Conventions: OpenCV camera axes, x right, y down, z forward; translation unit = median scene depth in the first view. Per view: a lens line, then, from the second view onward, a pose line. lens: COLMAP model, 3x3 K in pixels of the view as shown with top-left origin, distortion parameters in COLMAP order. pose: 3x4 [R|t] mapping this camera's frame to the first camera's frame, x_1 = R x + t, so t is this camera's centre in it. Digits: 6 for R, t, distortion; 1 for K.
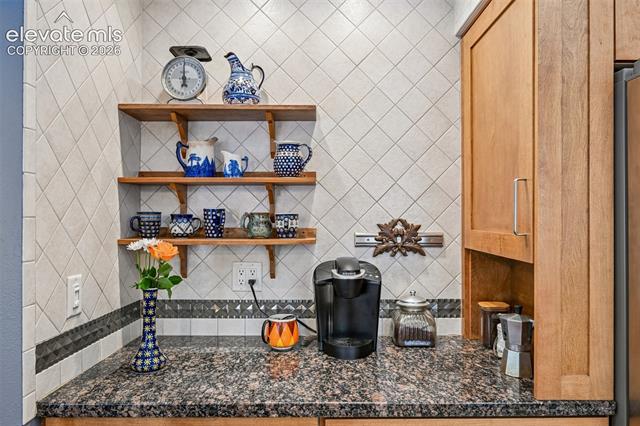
lens RADIAL K [[433.9, 0, 320.5], [0, 433.9, 220.0], [0, 0, 1]] dist [-0.026974, 0.001992]
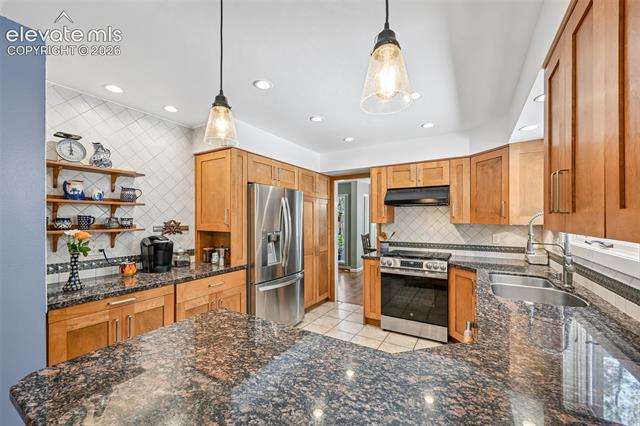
lens RADIAL K [[252.7, 0, 321.5], [0, 252.7, 218.7], [0, 0, 1]] dist [-0.001580, 0.000280]
pose [[0.516785, 0.001921, 0.856113, -0.674306], [0.003963, 0.999981, -0.004637, -0.000955], [-0.856106, 0.005789, 0.516768, -0.566539]]
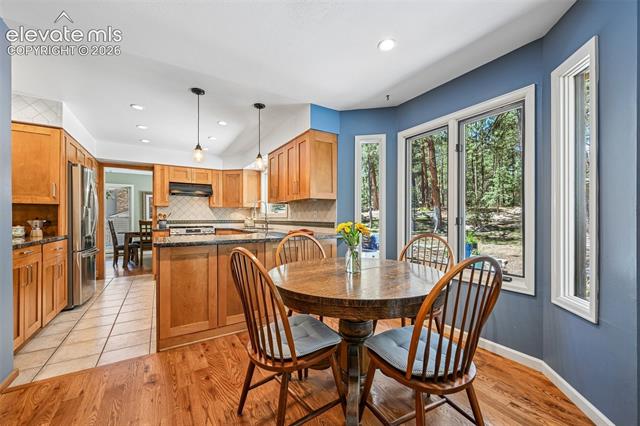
lens RADIAL K [[252.7, 0, 321.1], [0, 252.7, 217.1], [0, 0, 1]] dist [-0.001580, 0.000280]
pose [[-0.530280, 0.005436, 0.847805, -2.000028], [0.005587, 0.999980, -0.002918, 0.169587], [-0.847804, 0.003190, -0.530300, 0.084376]]
